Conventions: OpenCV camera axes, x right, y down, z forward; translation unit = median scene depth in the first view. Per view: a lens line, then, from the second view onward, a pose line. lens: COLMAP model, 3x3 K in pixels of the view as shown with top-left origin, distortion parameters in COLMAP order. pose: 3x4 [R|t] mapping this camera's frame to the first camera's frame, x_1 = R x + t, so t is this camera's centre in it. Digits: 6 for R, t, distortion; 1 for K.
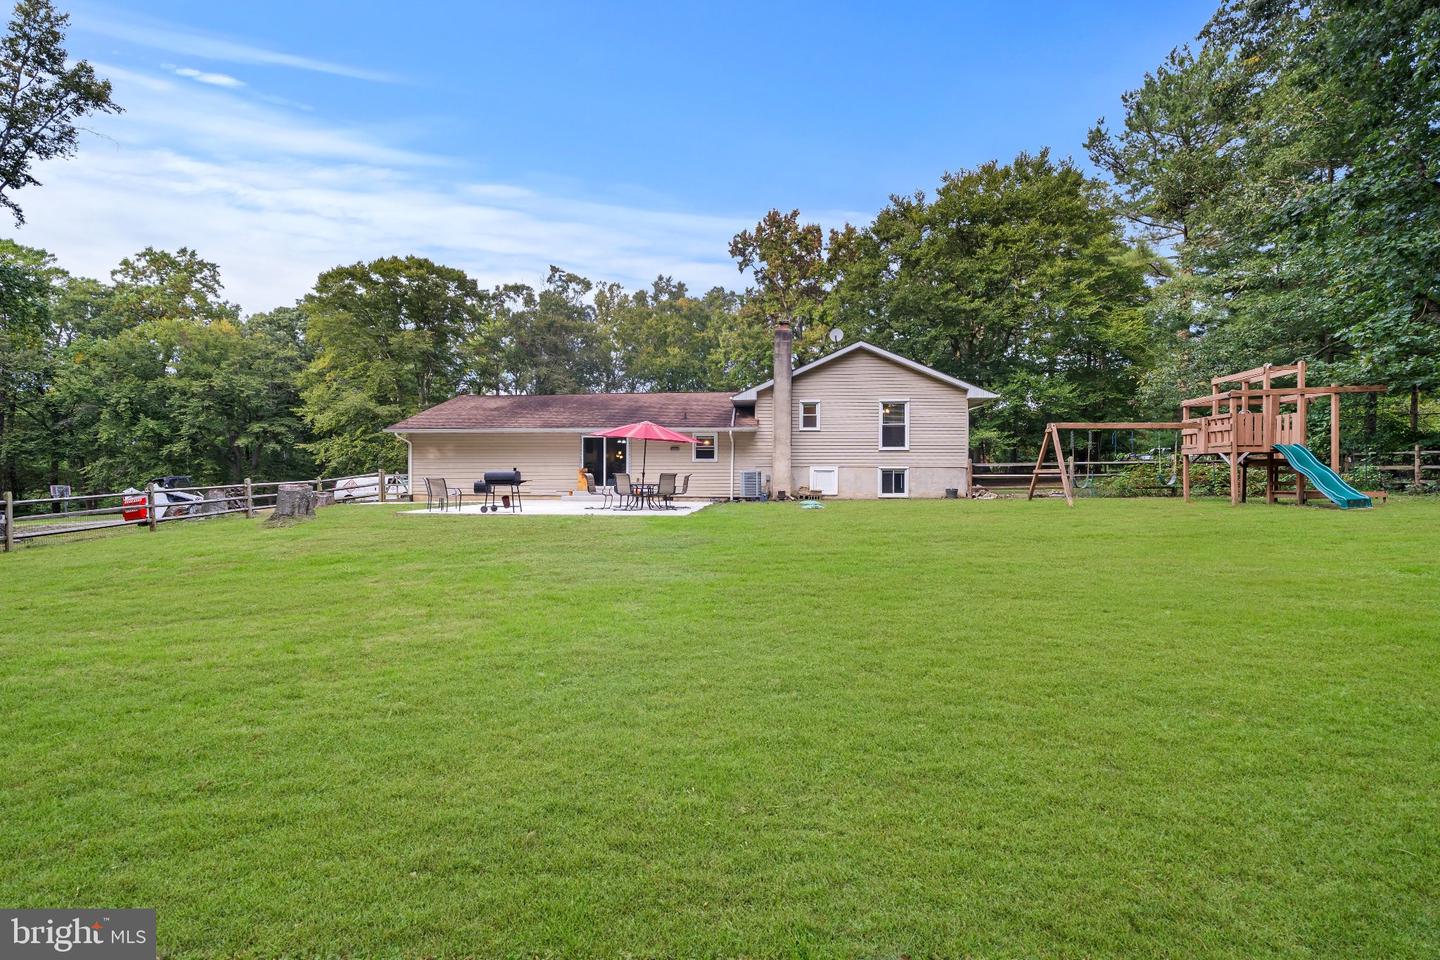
lens RADIAL K [[534.6, 0, 722.6], [0, 534.6, 482.0], [0, 0, 1]] dist [-0.000178, -0.000057]
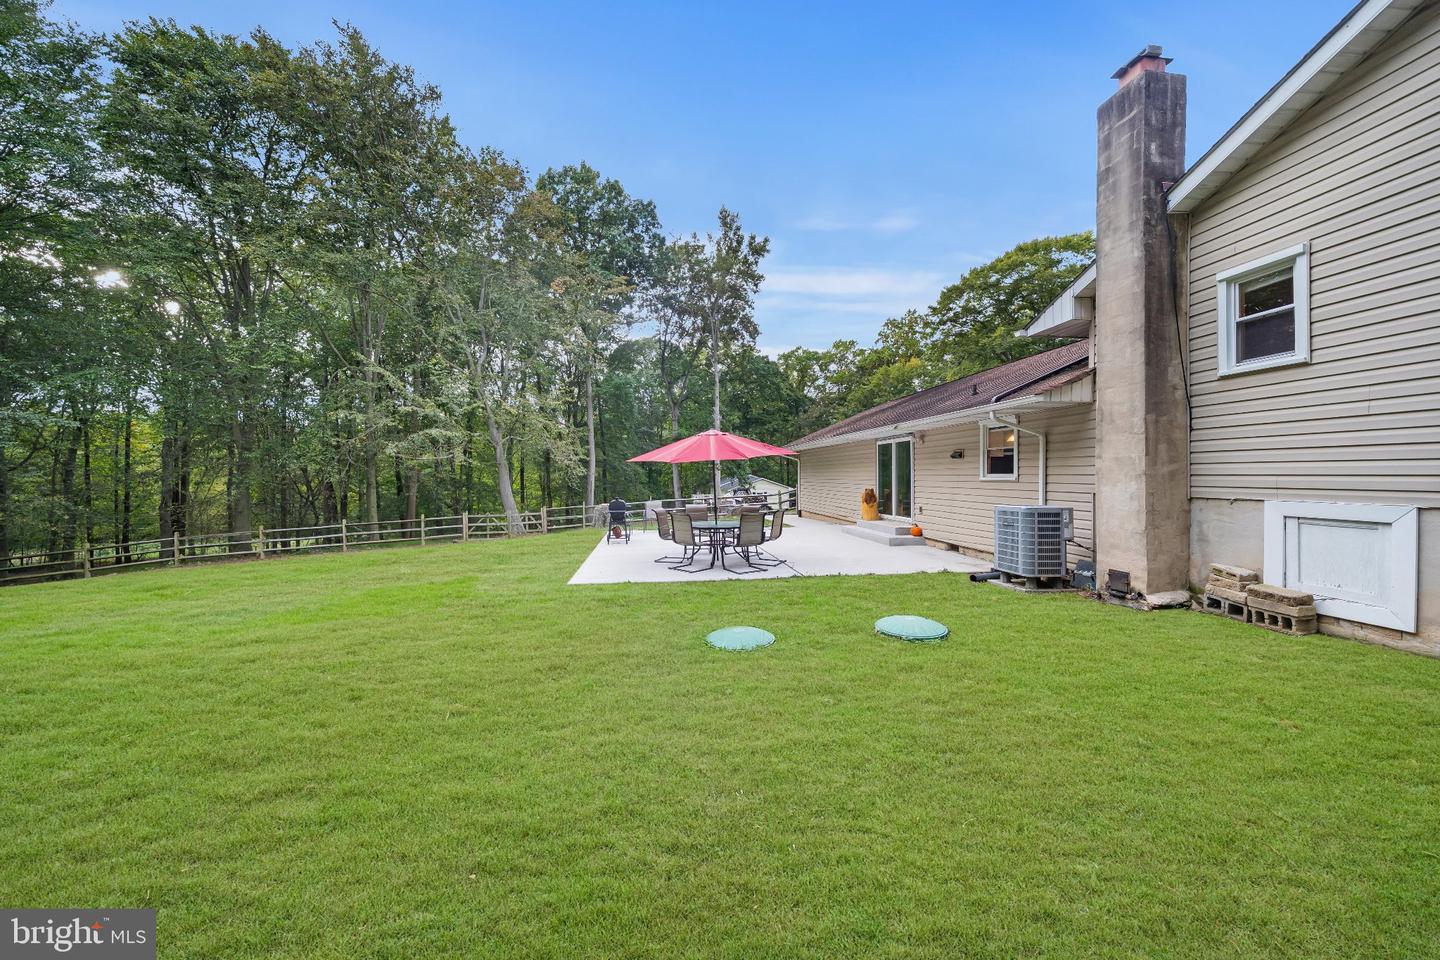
lens RADIAL K [[503.7, 0, 697.6], [0, 503.7, 474.6], [0, 0, 1]] dist [-0.001280, -0.000133]
pose [[0.207045, -0.010988, -0.978270, 0.280531], [0.003907, 0.999938, -0.010404, -0.032094], [0.978324, -0.001668, 0.207075, 0.521063]]
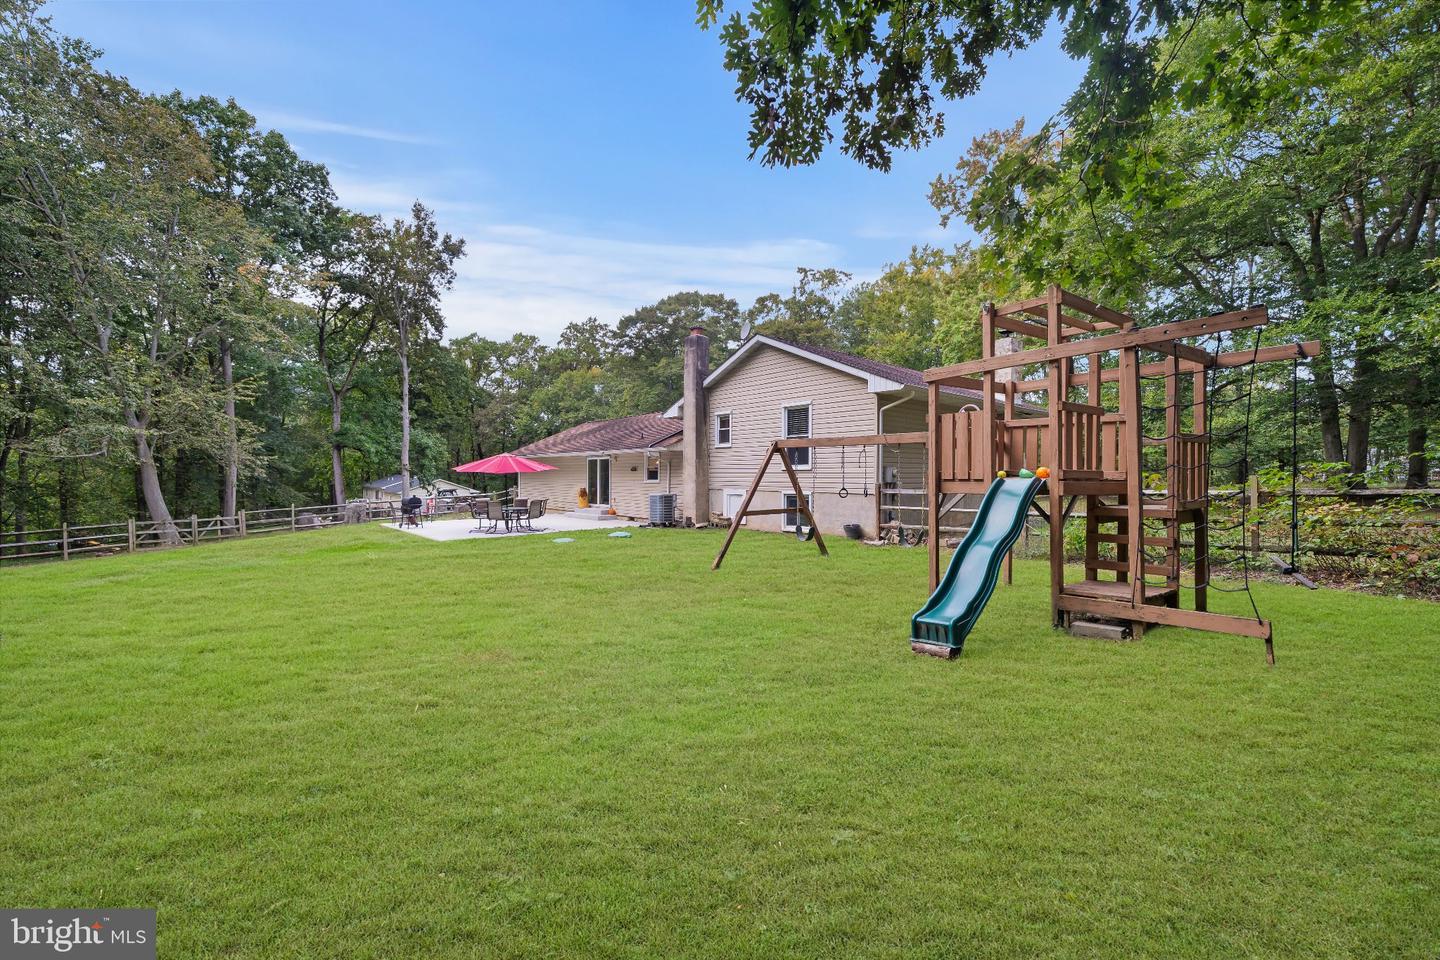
lens RADIAL K [[580.8, 0, 720.0], [0, 580.8, 480.0], [0, 0, 1]] dist [0.000638, 0.000109]
pose [[0.743762, -0.000205, -0.668445, 0.614566], [0.001059, 0.999999, 0.000871, -0.035486], [0.668444, -0.001355, 0.743761, 0.240891]]
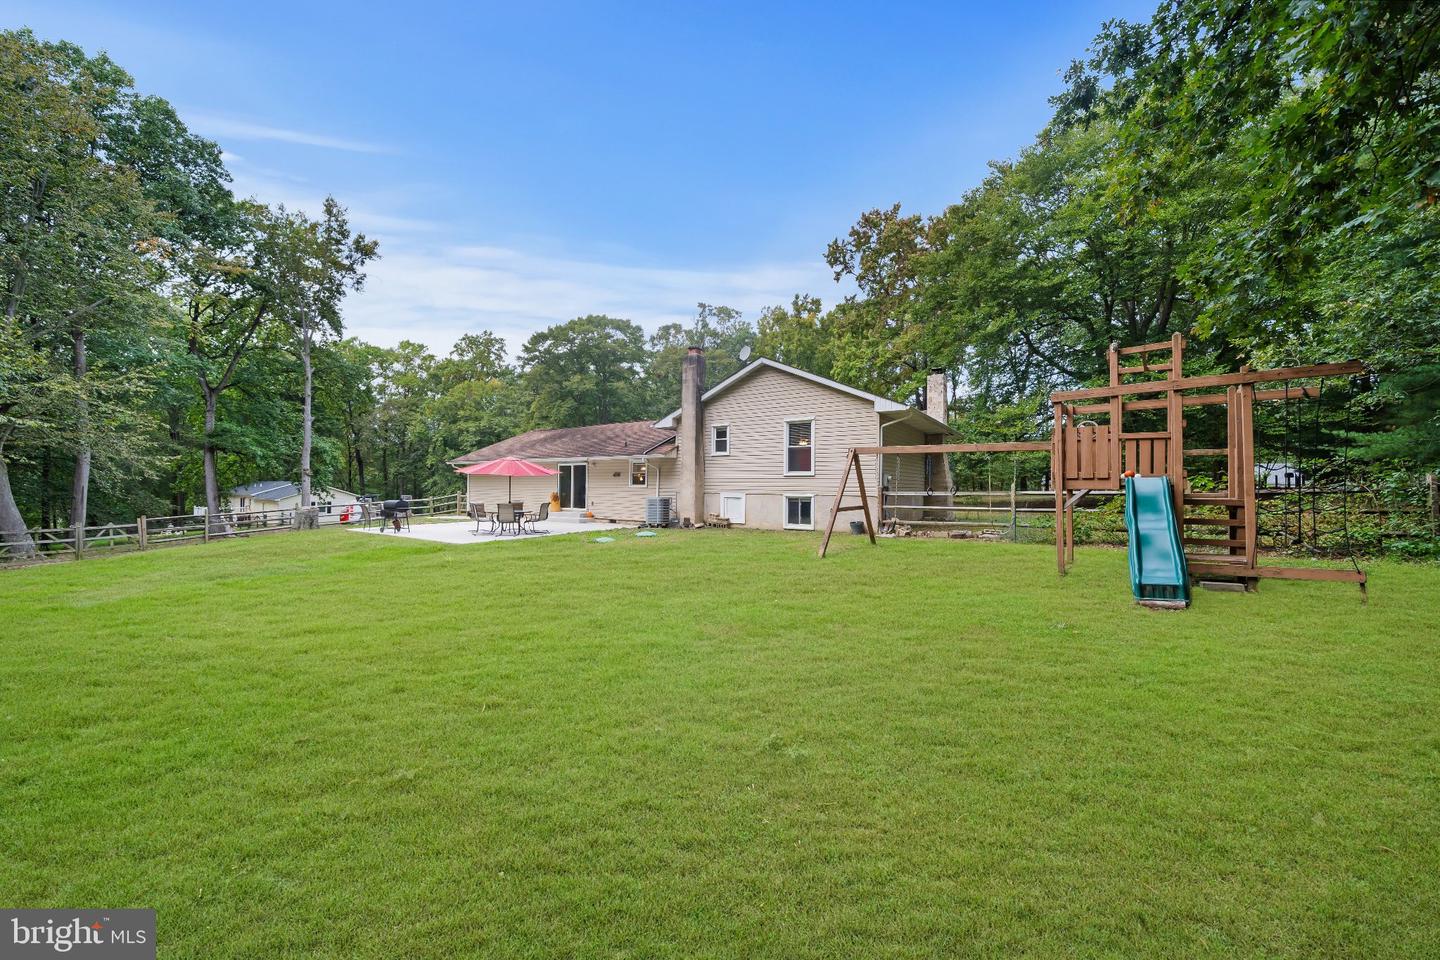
lens RADIAL K [[518.1, 0, 720.9], [0, 518.1, 477.9], [0, 0, 1]] dist [-0.001149, -0.000028]
pose [[0.889496, -0.006913, -0.456891, 0.463013], [-0.004152, 0.999722, -0.023209, -0.027251], [0.456925, 0.022542, 0.889220, 0.138809]]
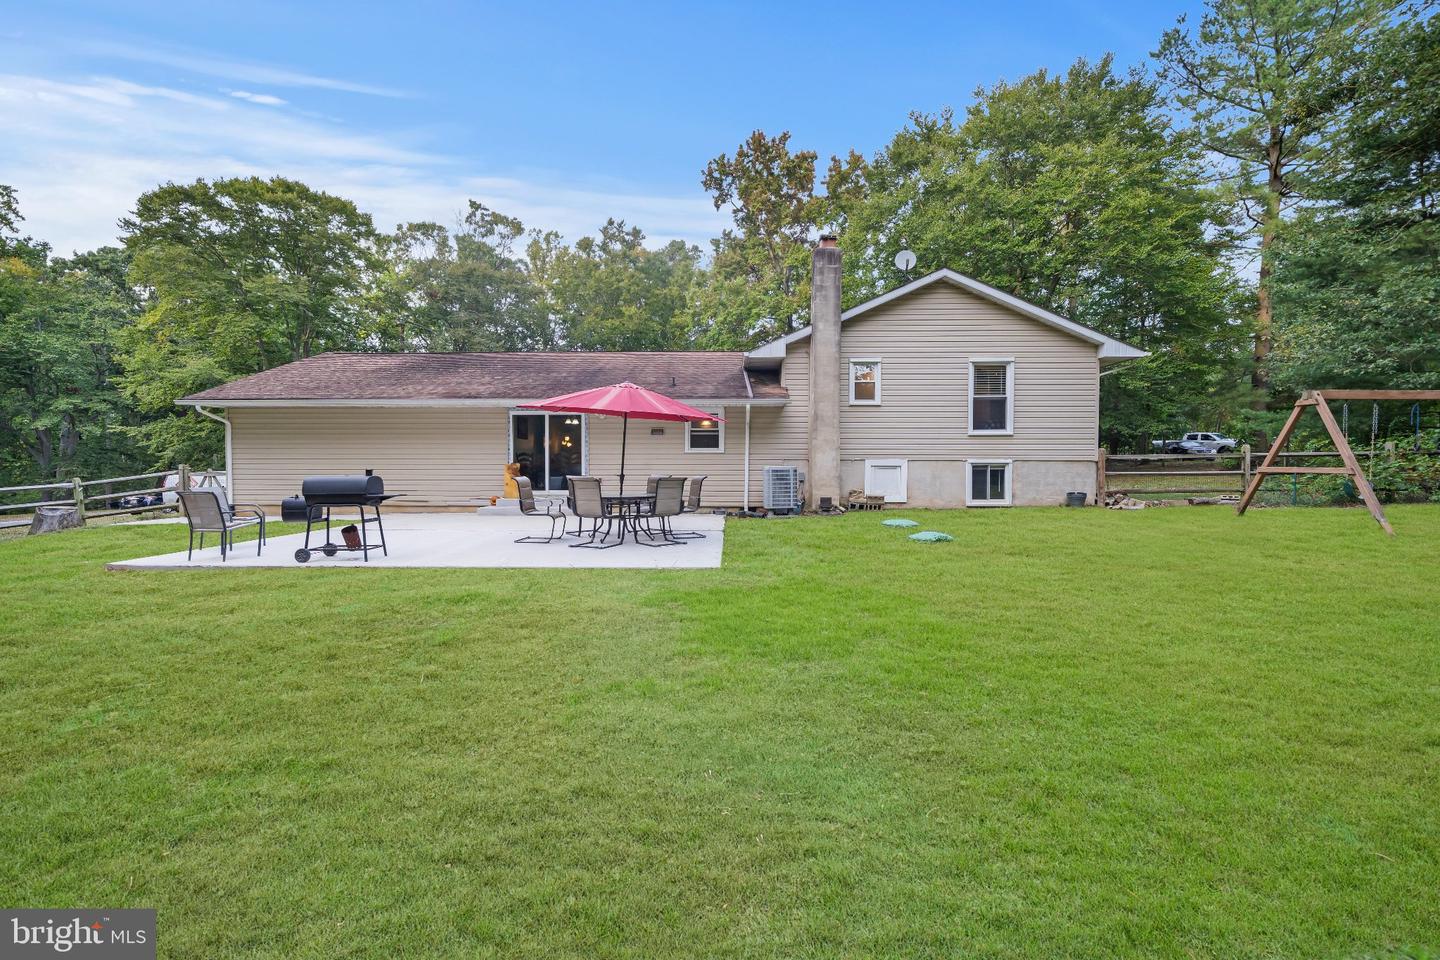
lens RADIAL K [[580.8, 0, 720.0], [0, 580.8, 480.0], [0, 0, 1]] dist [0.000638, 0.000109]
pose [[0.996547, -0.005432, 0.082857, -0.058905], [0.003995, 0.999839, 0.017498, -0.013625], [-0.082939, -0.017106, 0.996408, 0.236426]]
